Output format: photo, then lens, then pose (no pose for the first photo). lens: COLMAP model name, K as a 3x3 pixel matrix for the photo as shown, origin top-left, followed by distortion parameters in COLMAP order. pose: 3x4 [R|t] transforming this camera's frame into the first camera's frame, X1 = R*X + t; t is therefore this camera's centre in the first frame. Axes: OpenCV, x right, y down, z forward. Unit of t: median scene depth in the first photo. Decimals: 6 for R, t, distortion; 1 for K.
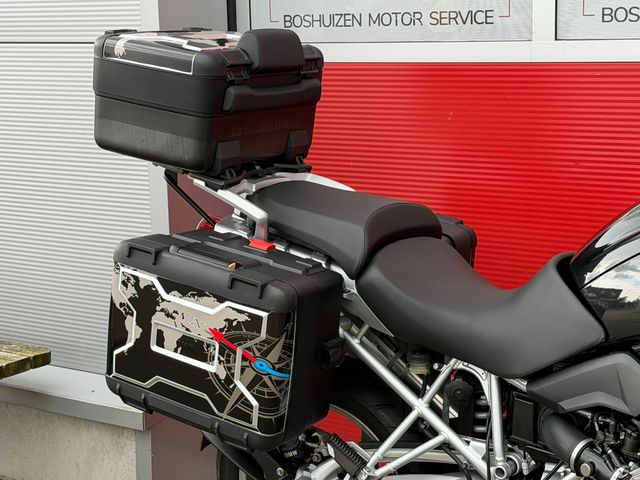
lens RADIAL K [[1278.7, 0, 323.2], [0, 1278.7, 234.6], [0, 0, 1]] dist [0.142749, 0.000000]
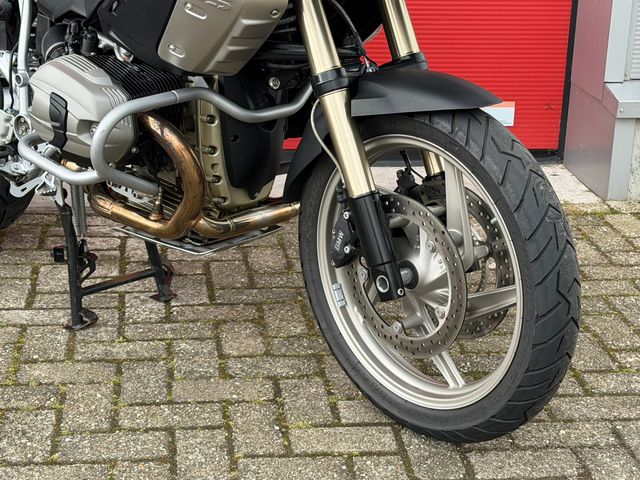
lens RADIAL K [[1278.7, 0, 324.5], [0, 1278.7, 236.9], [0, 0, 1]] dist [0.142749, 0.000000]
pose [[0.989697, 0.104028, -0.098381, 0.506201], [-0.089760, 0.986111, 0.139745, 0.136704], [0.111552, -0.129475, 0.985288, -0.068619]]
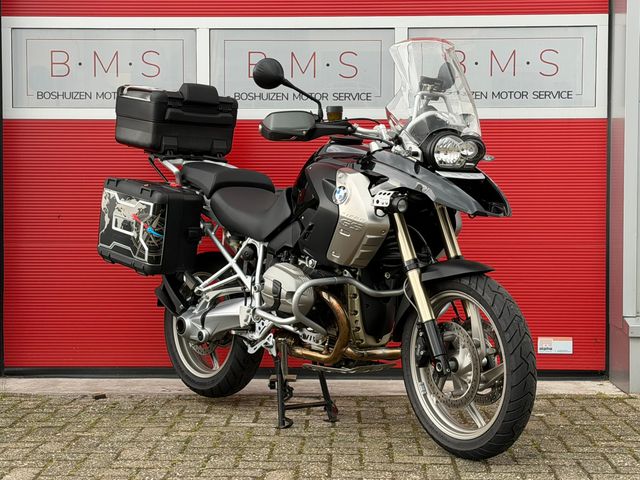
lens RADIAL K [[1278.7, 0, 317.4], [0, 1278.7, 243.9], [0, 0, 1]] dist [0.142749, 0.000000]
pose [[0.959217, 0.048650, -0.278451, 0.772735], [-0.089538, 0.986646, -0.136060, 0.372835], [0.268114, 0.155443, 0.950764, -0.882407]]
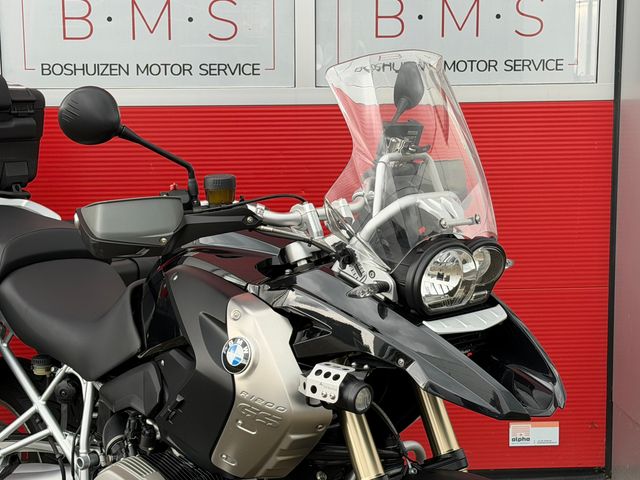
lens RADIAL K [[1278.7, 0, 318.8], [0, 1278.7, 238.1], [0, 0, 1]] dist [0.142749, 0.000000]
pose [[0.986220, 0.056110, -0.155636, 0.507119], [-0.061017, 0.997773, -0.026931, 0.001496], [0.153779, 0.036057, 0.987447, -0.115863]]
